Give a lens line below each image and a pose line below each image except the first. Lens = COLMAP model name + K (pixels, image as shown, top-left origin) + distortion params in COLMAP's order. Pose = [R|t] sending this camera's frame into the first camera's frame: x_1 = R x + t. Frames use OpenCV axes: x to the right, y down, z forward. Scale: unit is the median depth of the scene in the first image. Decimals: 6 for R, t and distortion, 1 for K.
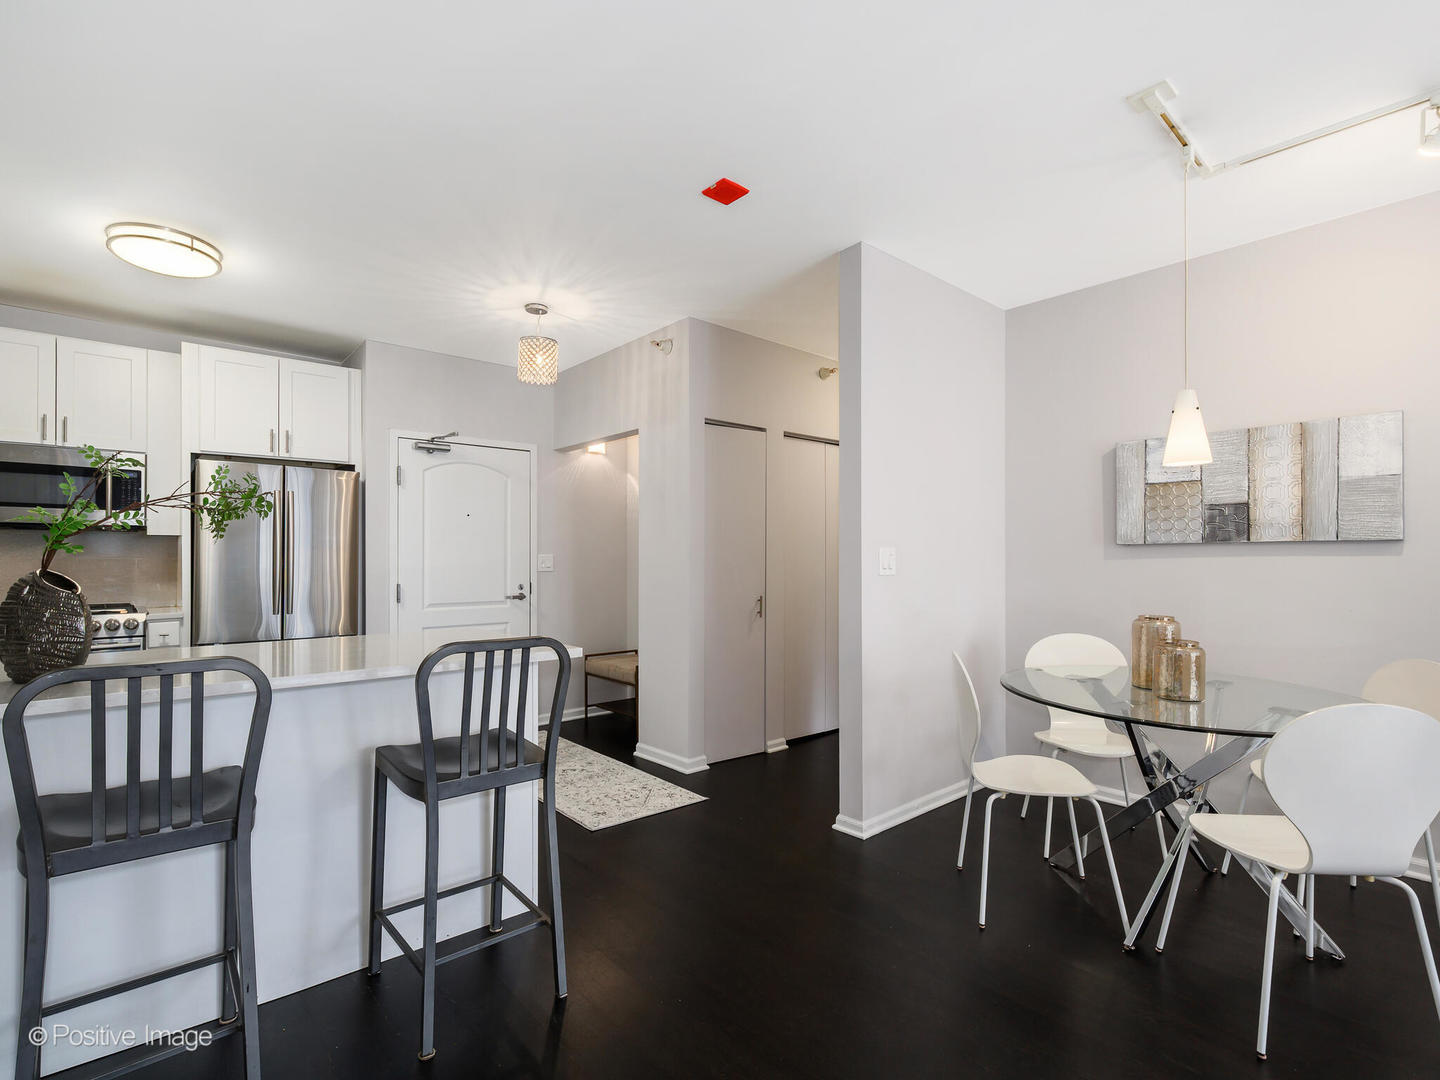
lens RADIAL K [[694.1, 0, 683.1], [0, 694.1, 564.0], [0, 0, 1]] dist [0.000957, 0.000111]
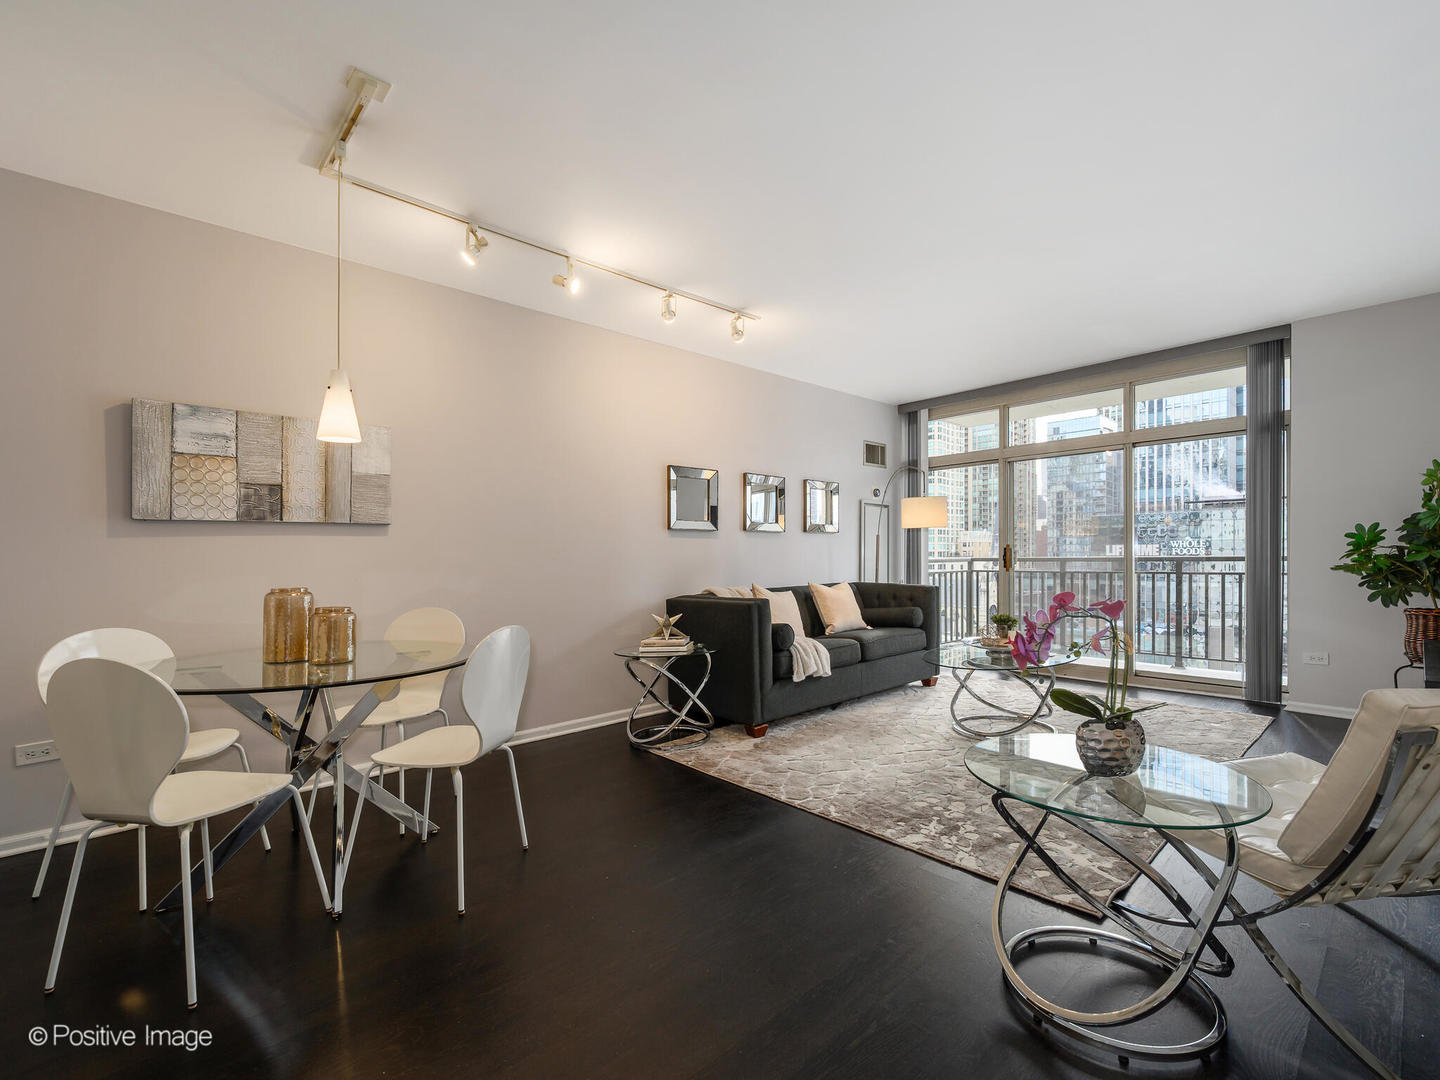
lens RADIAL K [[646.6, 0, 764.5], [0, 646.6, 554.9], [0, 0, 1]] dist [-0.003846, 0.003315]
pose [[-0.054800, 0.001930, 0.998495, -0.174956], [0.017830, 0.999841, -0.000954, 0.026392], [-0.998338, 0.017751, -0.054826, 0.243595]]
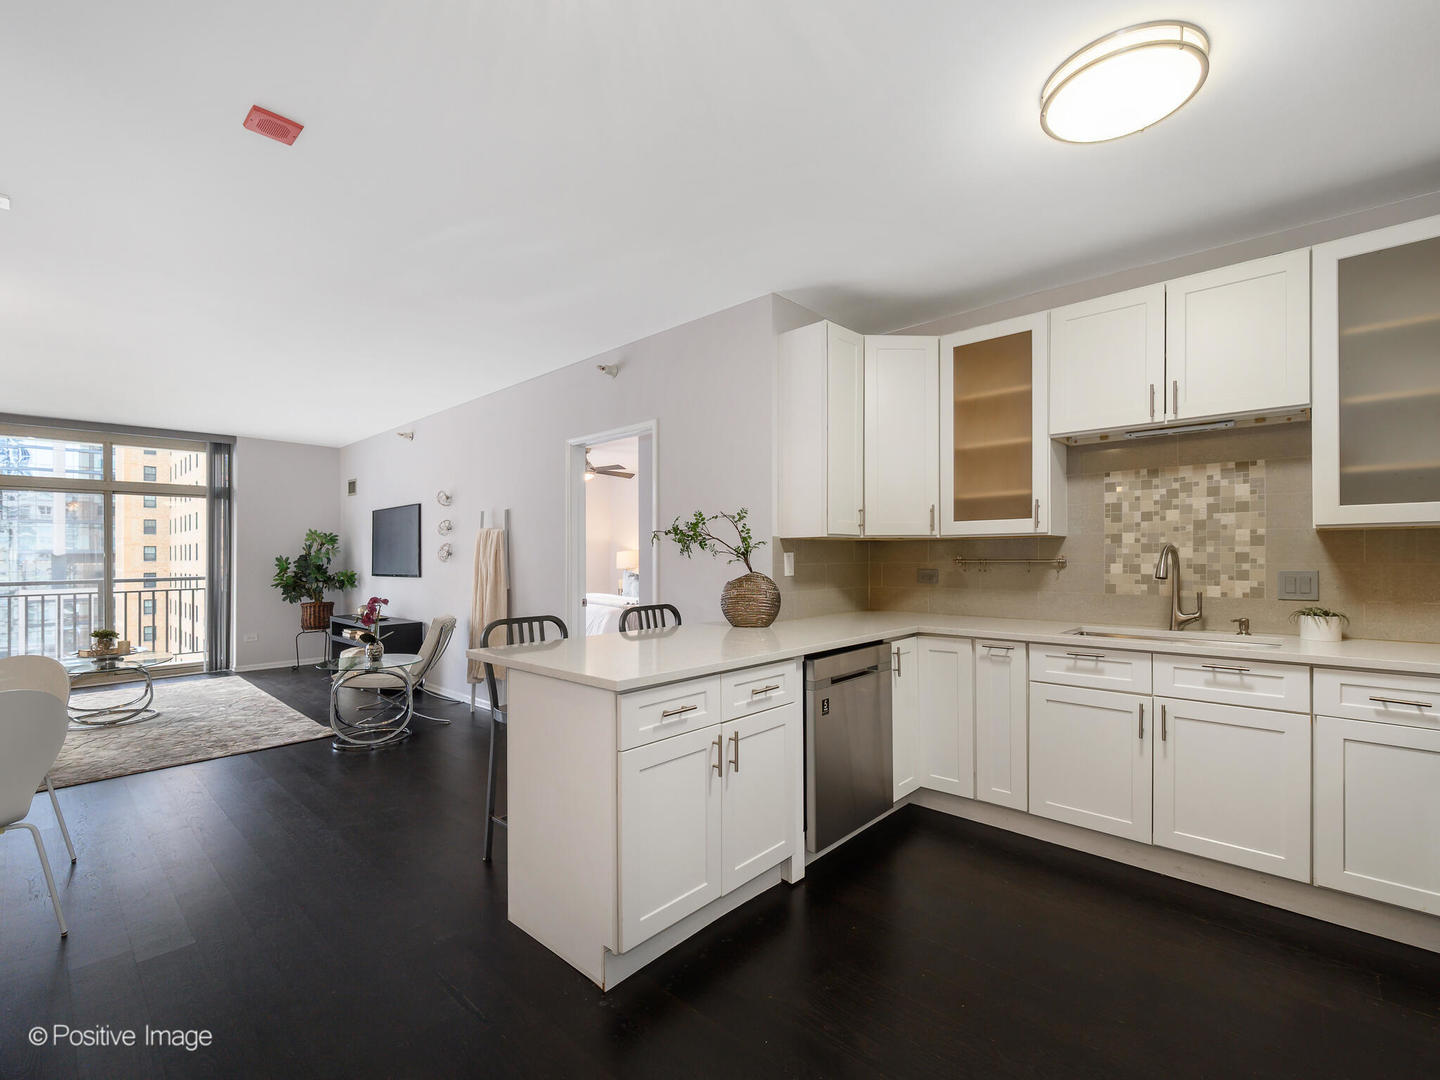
lens RADIAL K [[642.0, 0, 713.9], [0, 642.0, 554.0], [0, 0, 1]] dist [-0.036300, 0.001263]
pose [[-0.993214, 0.008413, -0.115993, -0.251061], [0.007883, 0.999956, 0.005026, -0.023141], [0.116030, 0.004077, -0.993237, 1.231722]]
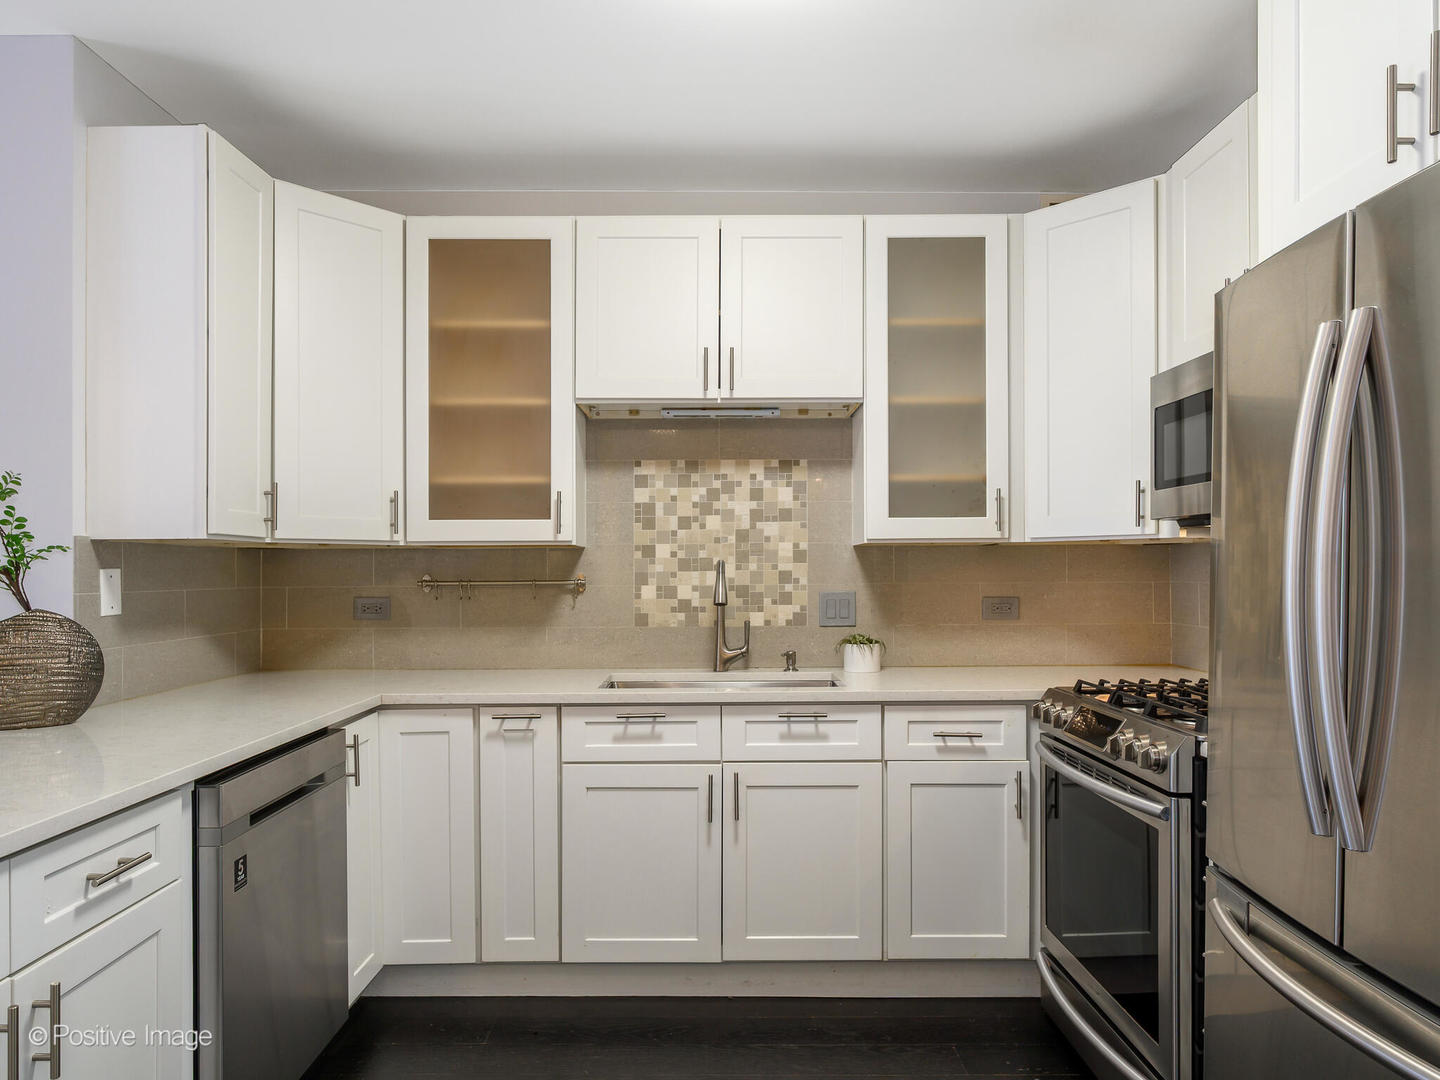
lens RADIAL K [[923.1, 0, 725.8], [0, 923.1, 571.6], [0, 0, 1]] dist [-0.011129, 0.001089]
pose [[-0.617913, 0.007579, -0.786210, -0.218405], [0.001180, 0.999961, 0.008712, -0.023354], [0.786245, 0.004456, -0.617898, 1.082913]]
